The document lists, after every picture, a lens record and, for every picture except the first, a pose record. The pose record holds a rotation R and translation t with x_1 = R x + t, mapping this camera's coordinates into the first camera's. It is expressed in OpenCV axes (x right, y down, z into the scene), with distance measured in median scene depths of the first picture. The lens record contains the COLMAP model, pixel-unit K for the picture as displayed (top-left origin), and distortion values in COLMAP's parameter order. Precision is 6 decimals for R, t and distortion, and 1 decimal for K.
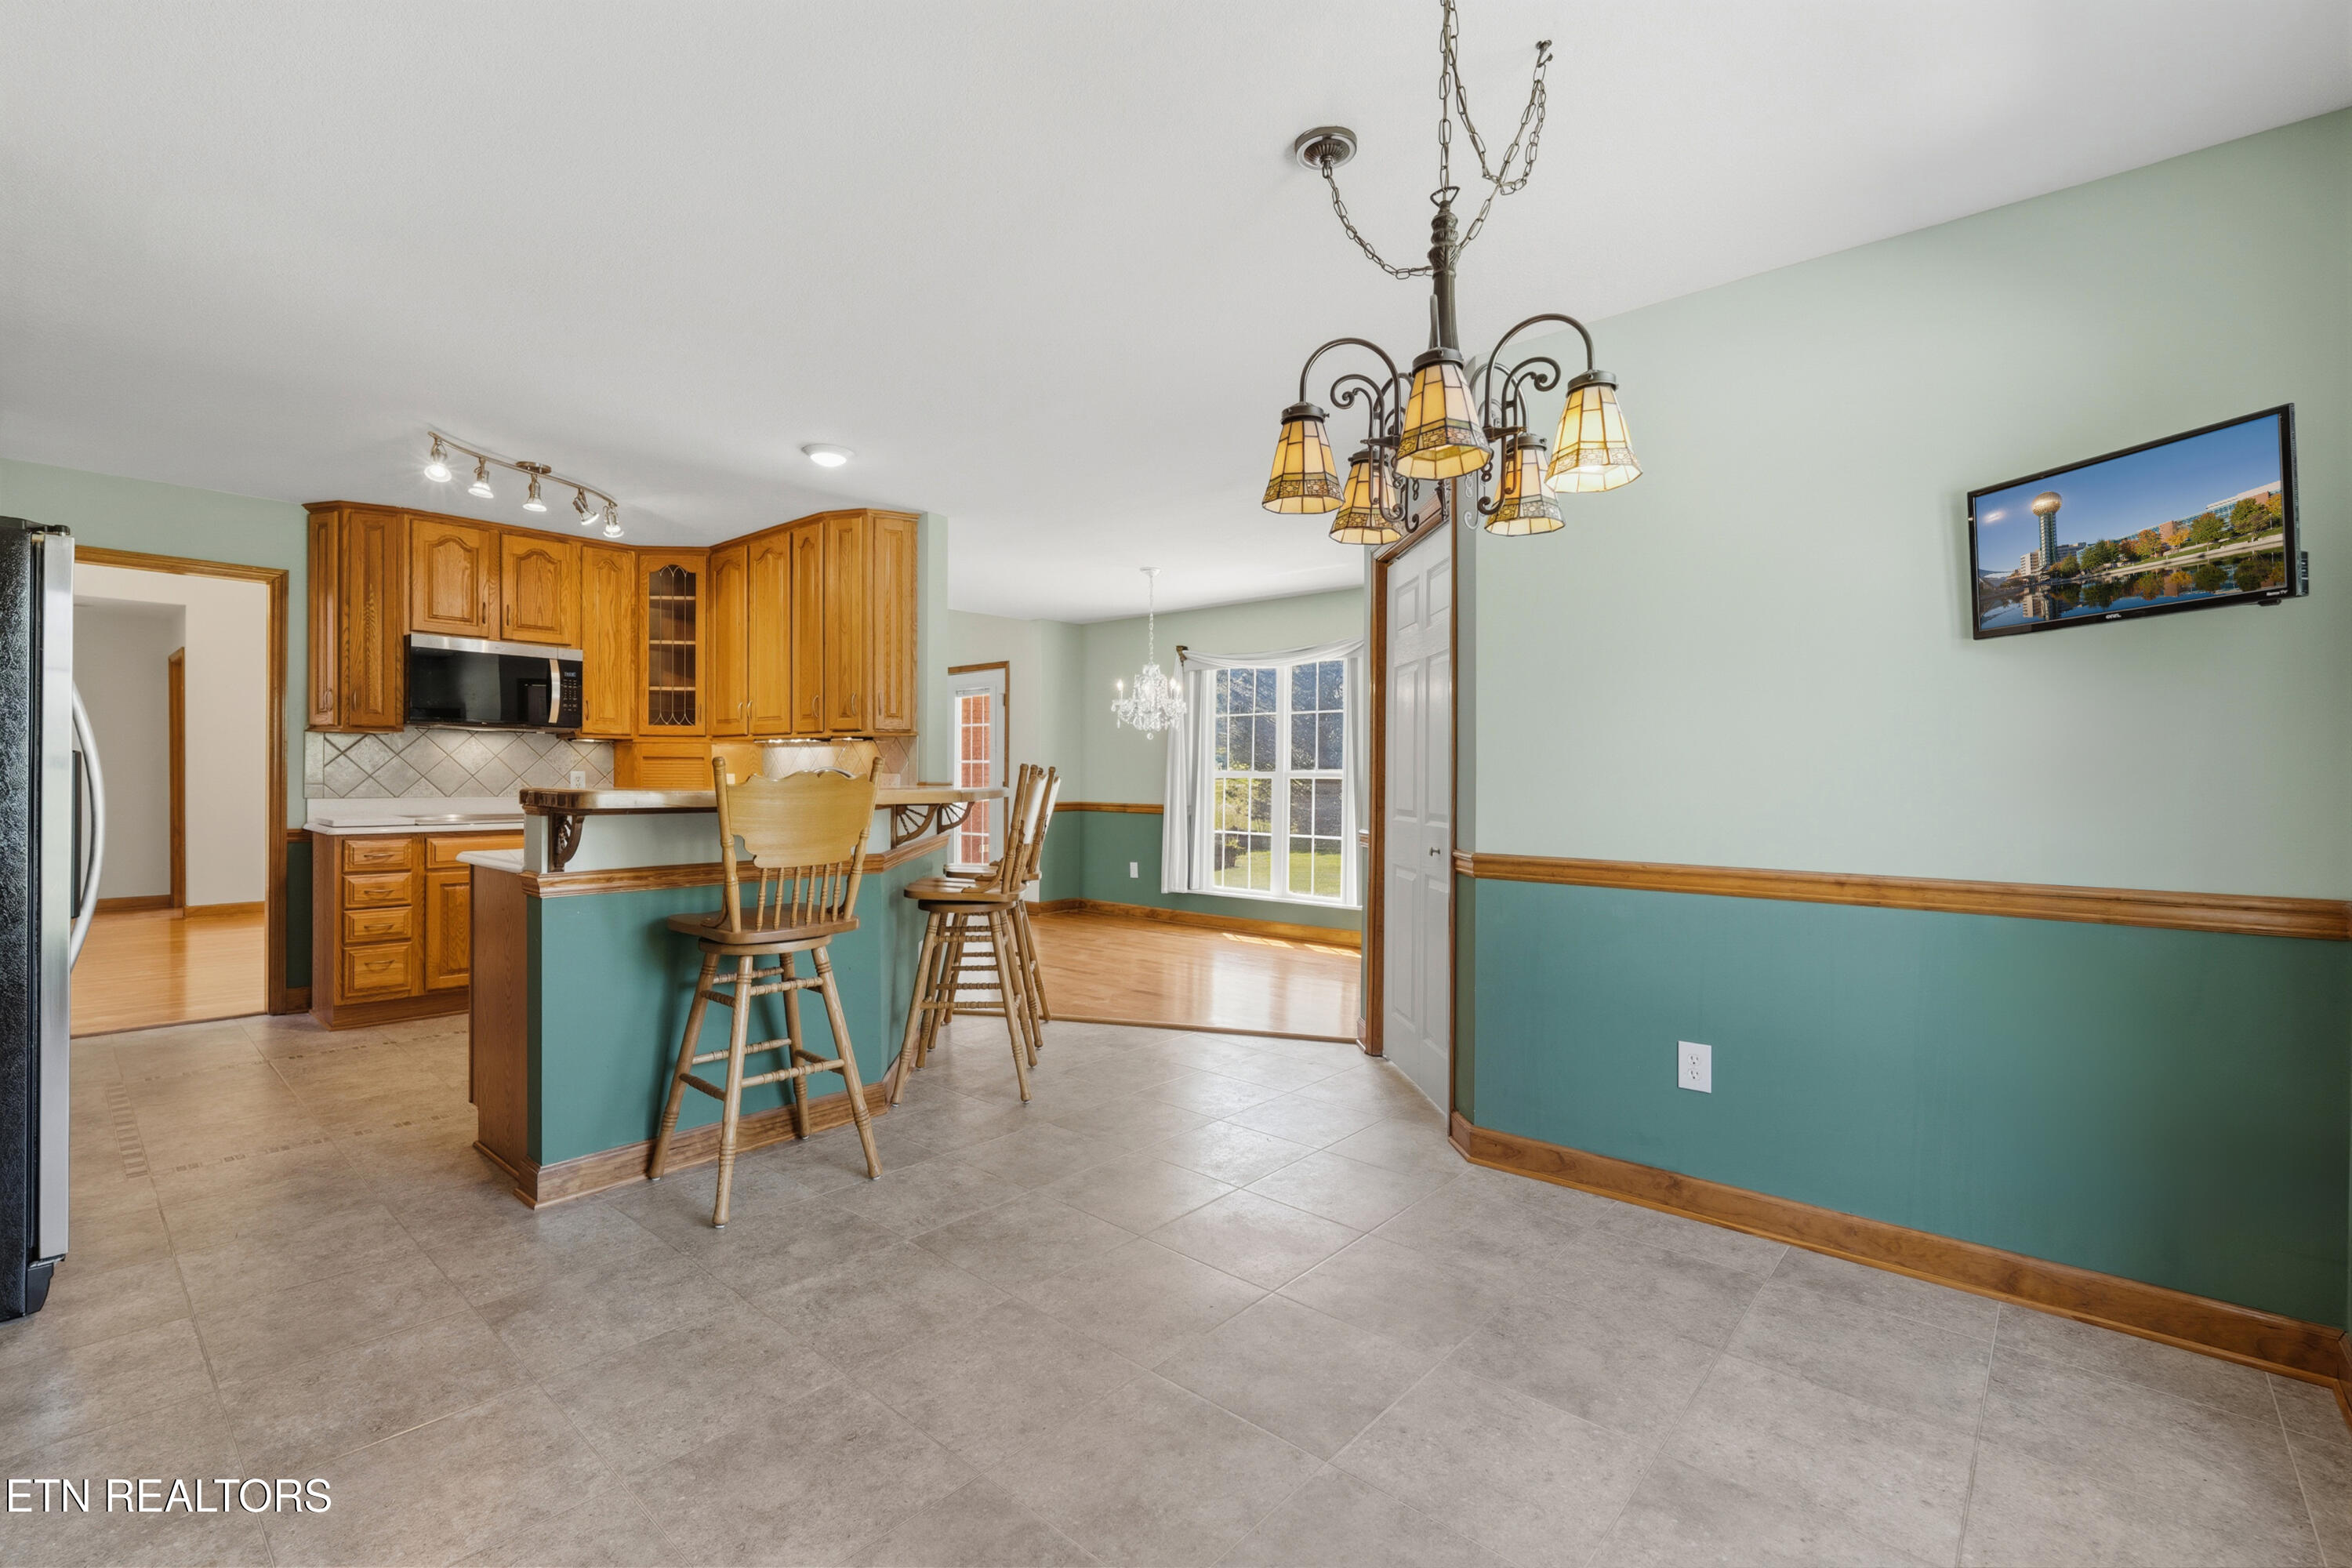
lens RADIAL K [[1025.8, 0, 1169.2], [0, 1025.8, 782.3], [0, 0, 1]] dist [-0.003322, -0.000380]
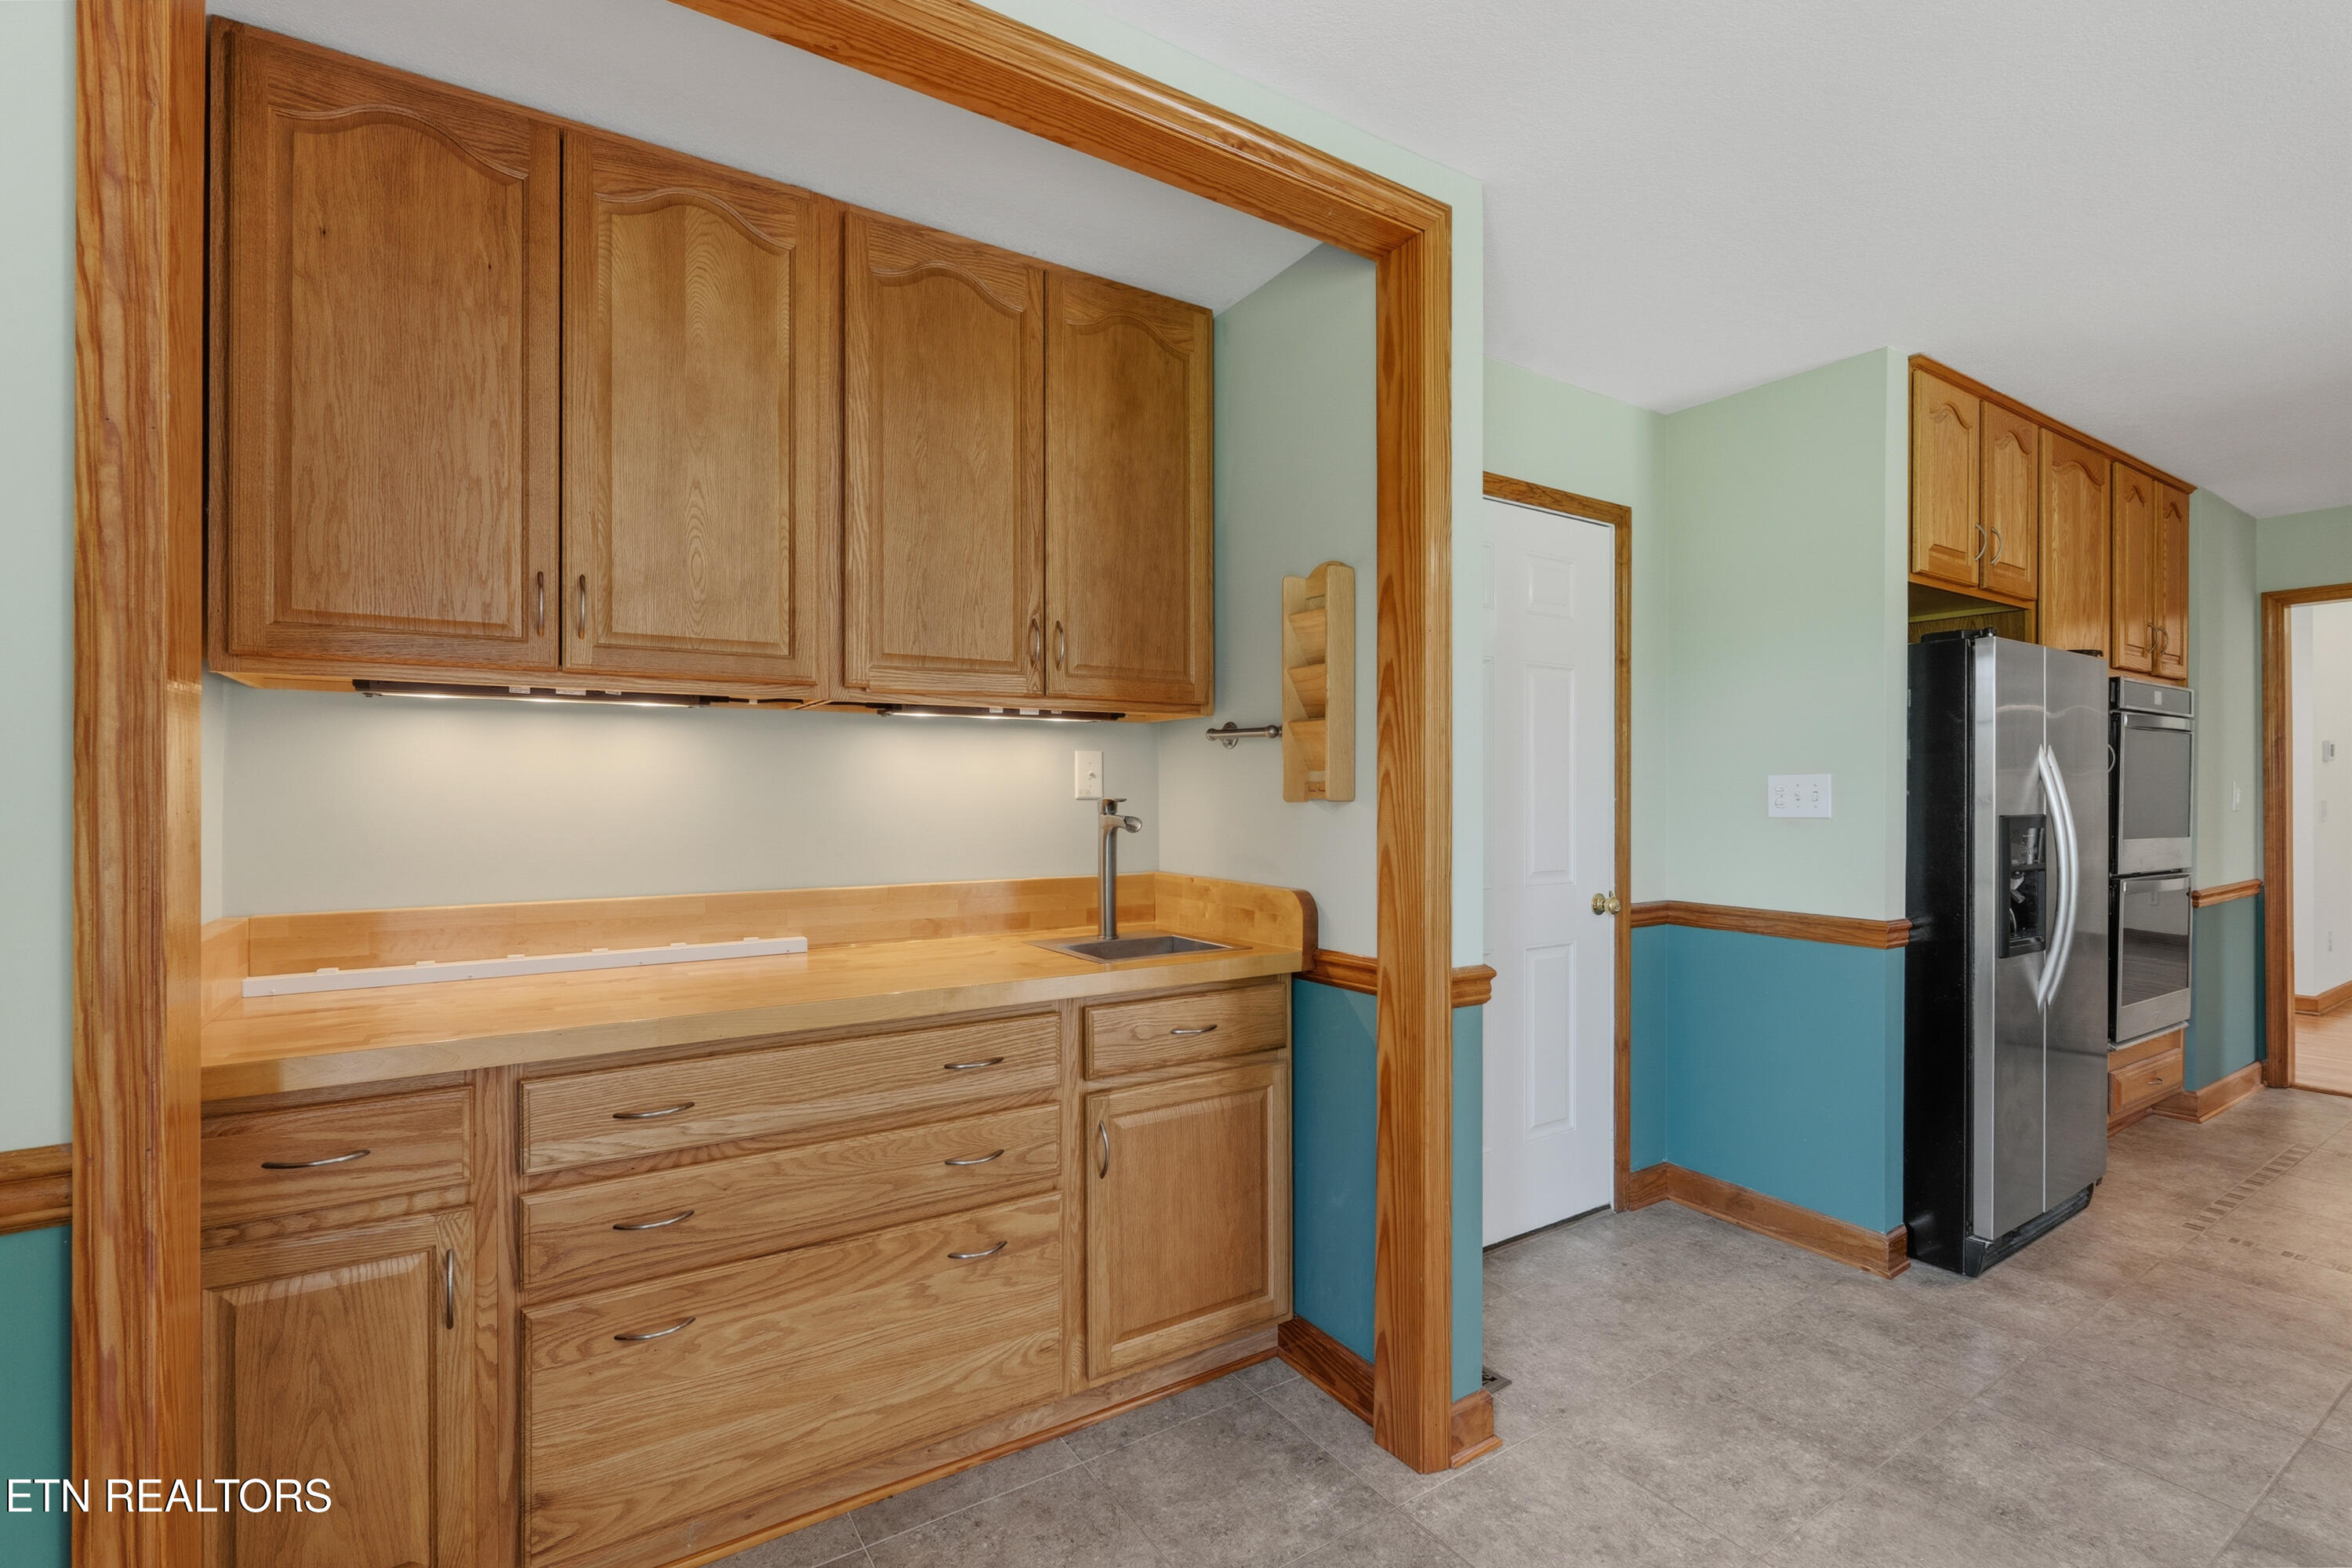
lens RADIAL K [[1034.4, 0, 1168.7], [0, 1034.4, 789.8], [0, 0, 1]] dist [-0.006291, -0.000784]
pose [[-0.278283, -0.009776, -0.960449, 0.153554], [-0.002750, 0.999952, -0.009382, -0.022670], [0.960495, 0.000031, -0.278296, 0.182034]]
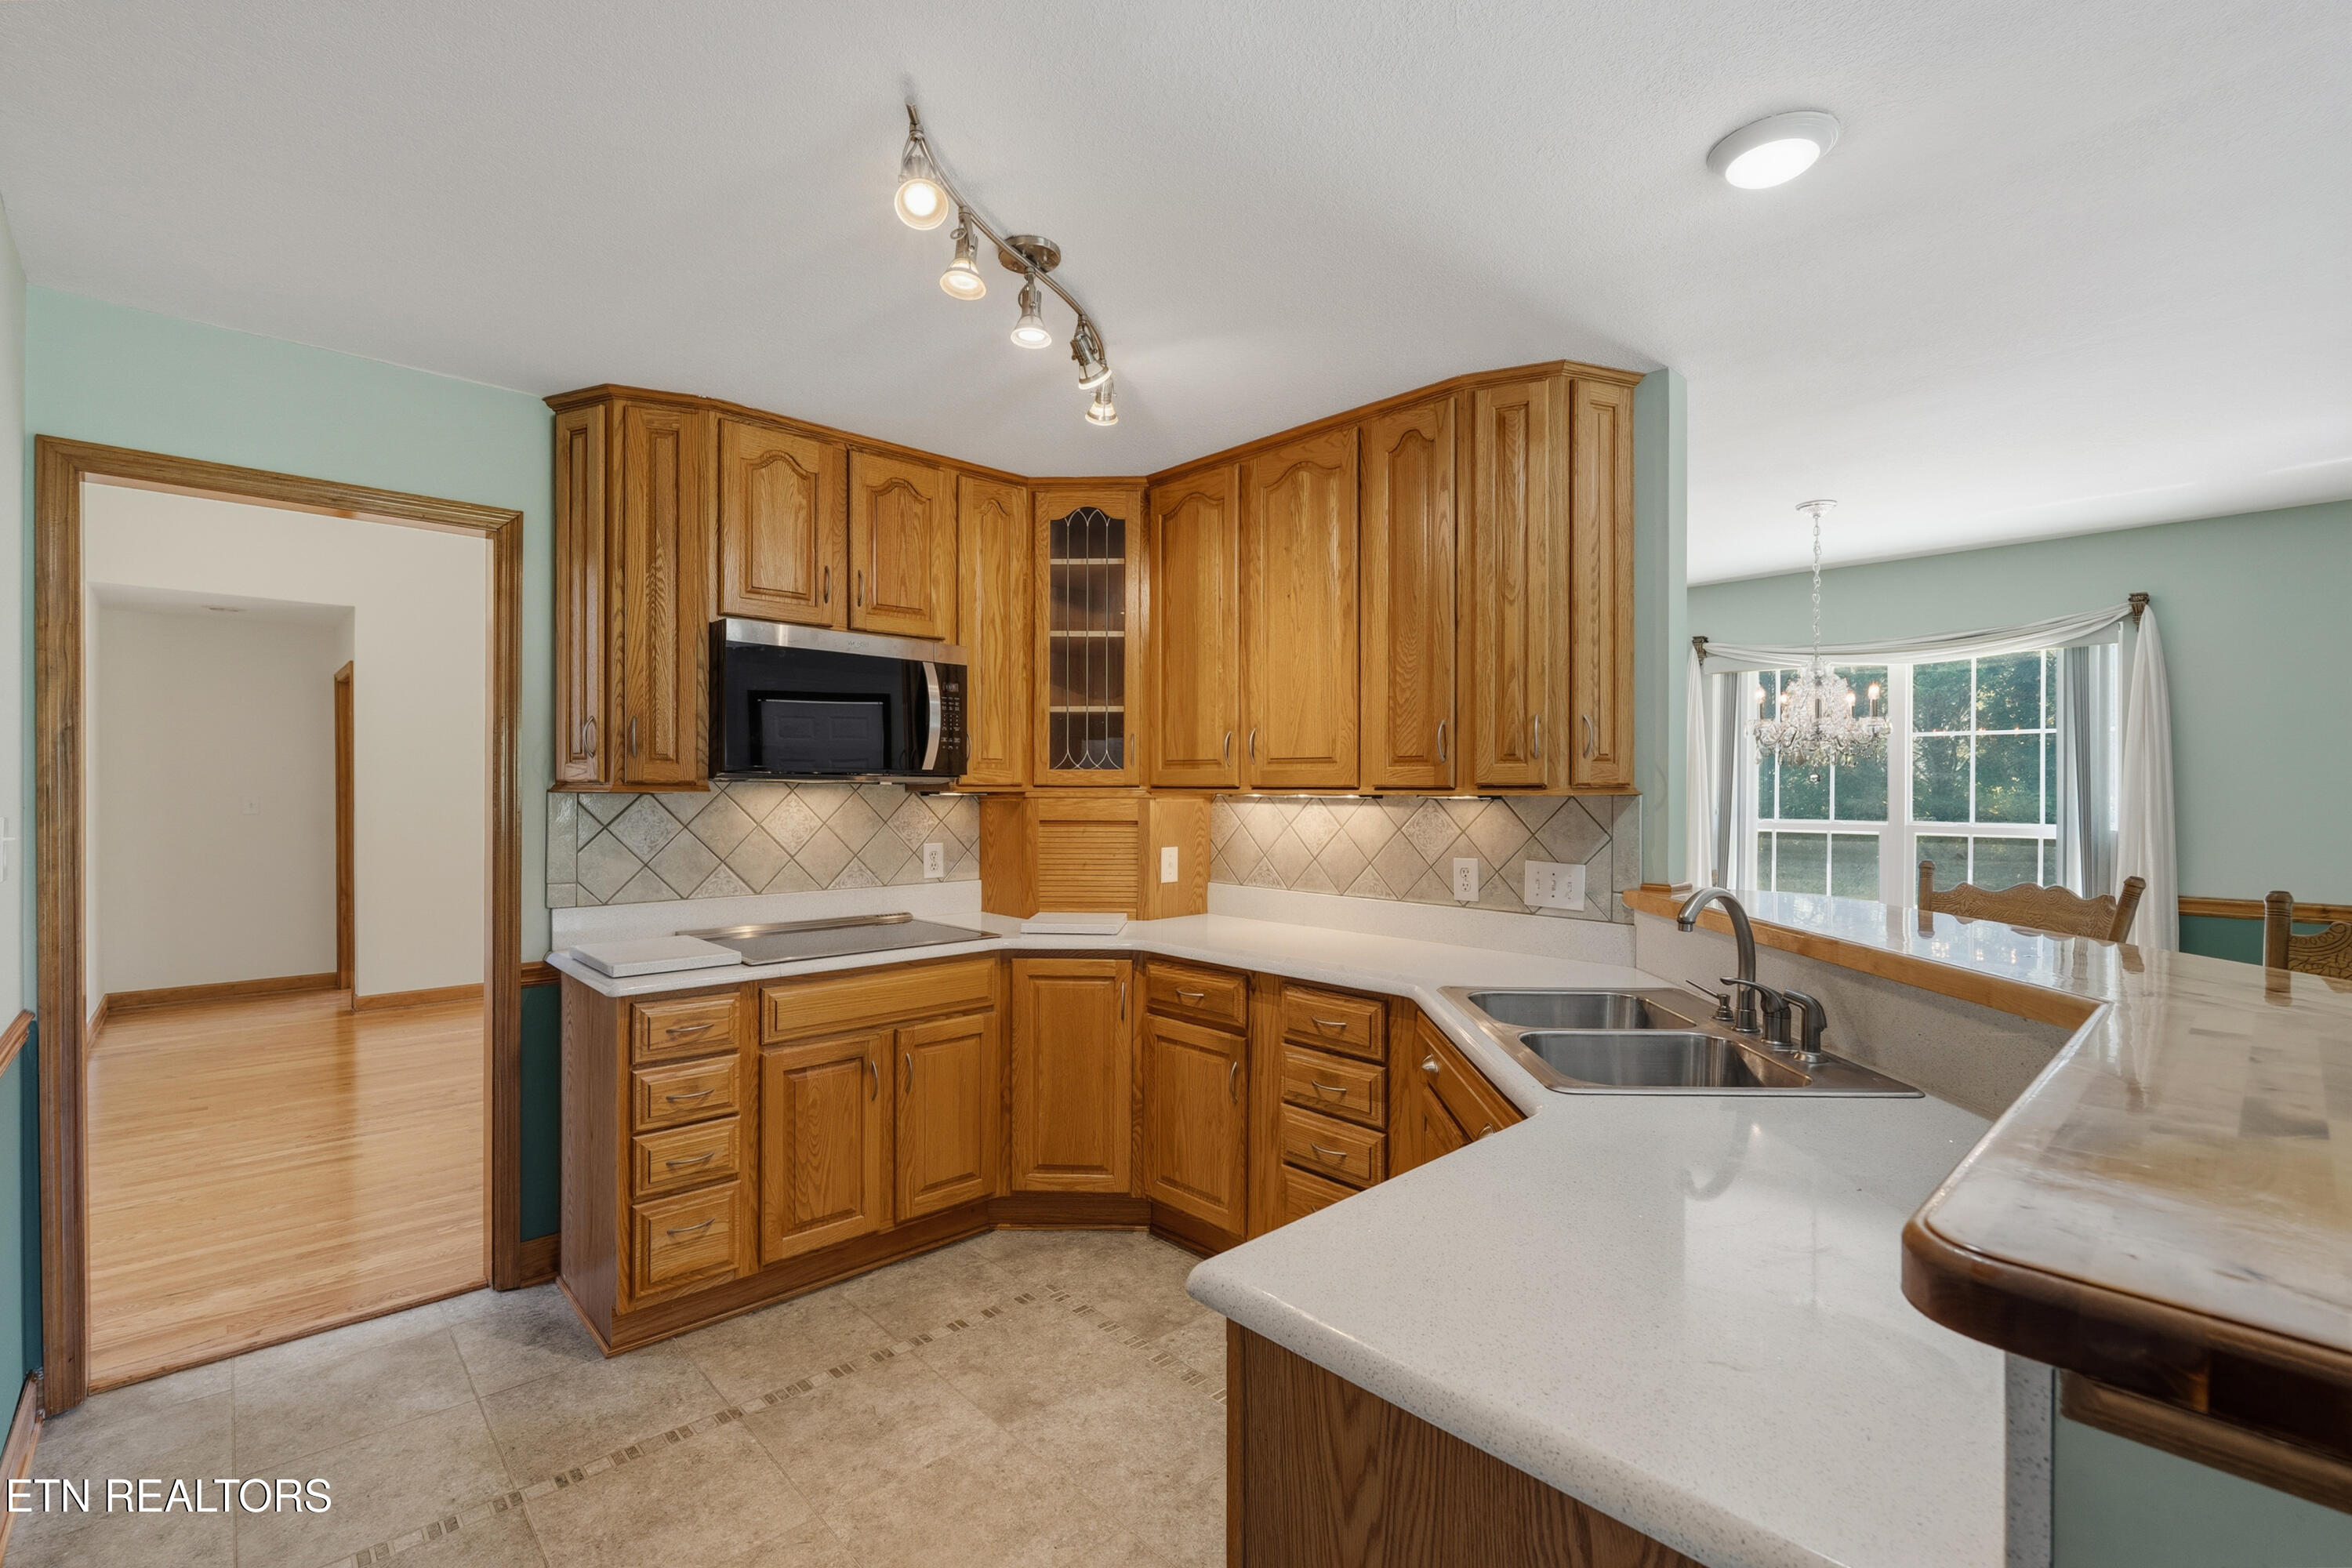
lens RADIAL K [[1034.4, 0, 1168.7], [0, 1034.4, 789.8], [0, 0, 1]] dist [-0.006291, -0.000784]
pose [[0.995439, -0.003746, -0.095327, -0.439245], [0.003446, 0.999989, -0.003314, -0.047666], [0.095339, 0.002970, 0.995440, 0.452981]]
